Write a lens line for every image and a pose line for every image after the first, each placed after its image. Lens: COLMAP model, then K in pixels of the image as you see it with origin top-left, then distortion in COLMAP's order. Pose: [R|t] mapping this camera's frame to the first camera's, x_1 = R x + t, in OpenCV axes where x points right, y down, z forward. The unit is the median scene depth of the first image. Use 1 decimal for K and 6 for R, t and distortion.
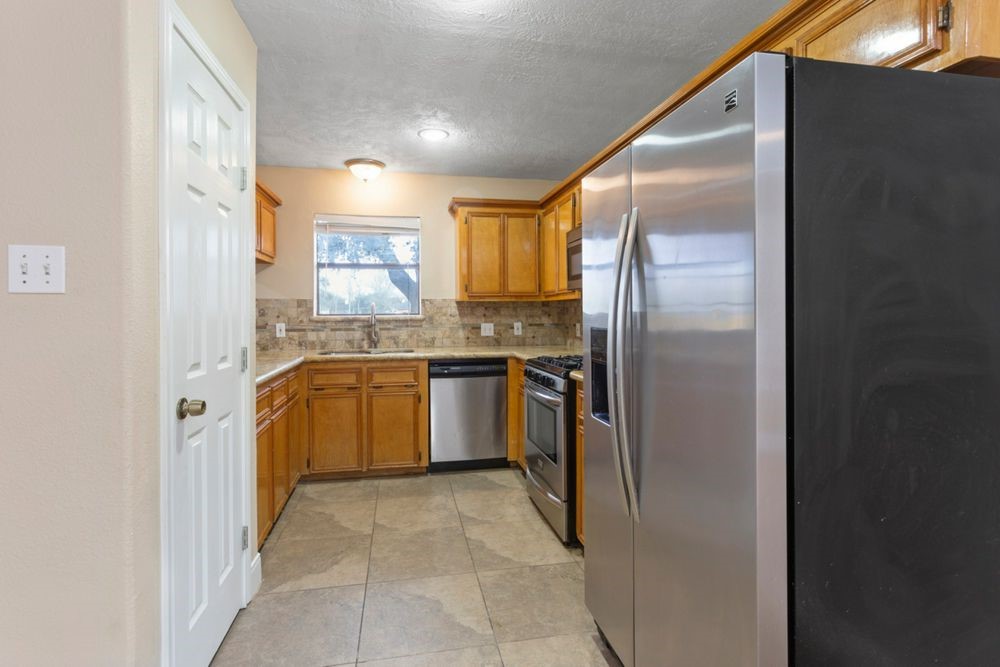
lens RADIAL K [[477.5, 0, 494.2], [0, 477.5, 333.4], [0, 0, 1]] dist [-0.001095, 0.000194]
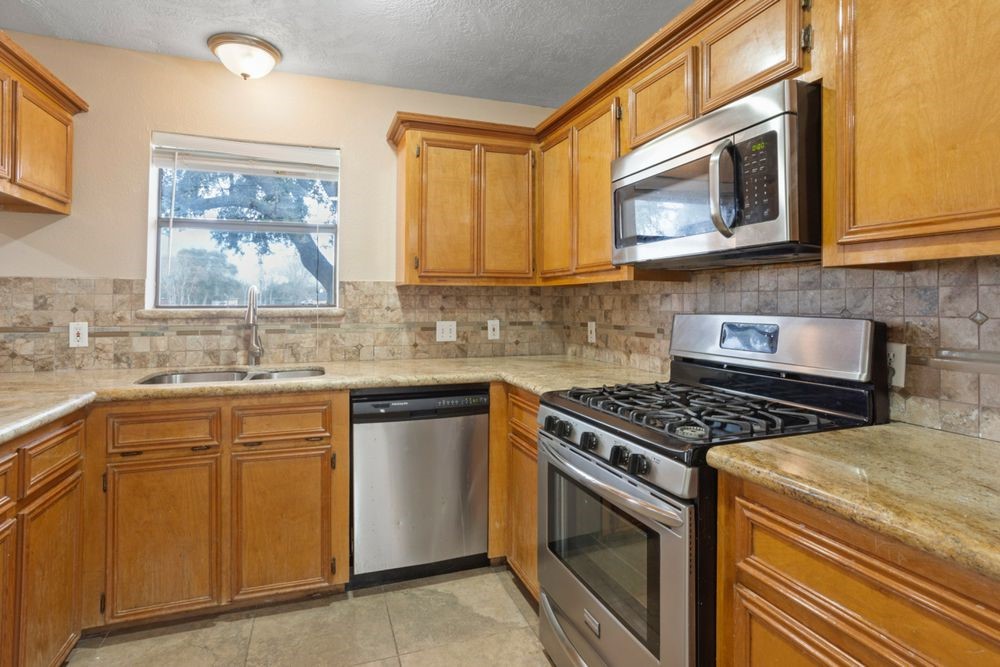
lens RADIAL K [[485.2, 0, 487.6], [0, 485.2, 294.0], [0, 0, 1]] dist [-0.060146, 0.033836]
pose [[0.989528, 0.007462, 0.144145, -0.058022], [0.001728, 0.997979, -0.063527, -0.018078], [-0.144327, 0.063111, 0.987515, 0.392389]]
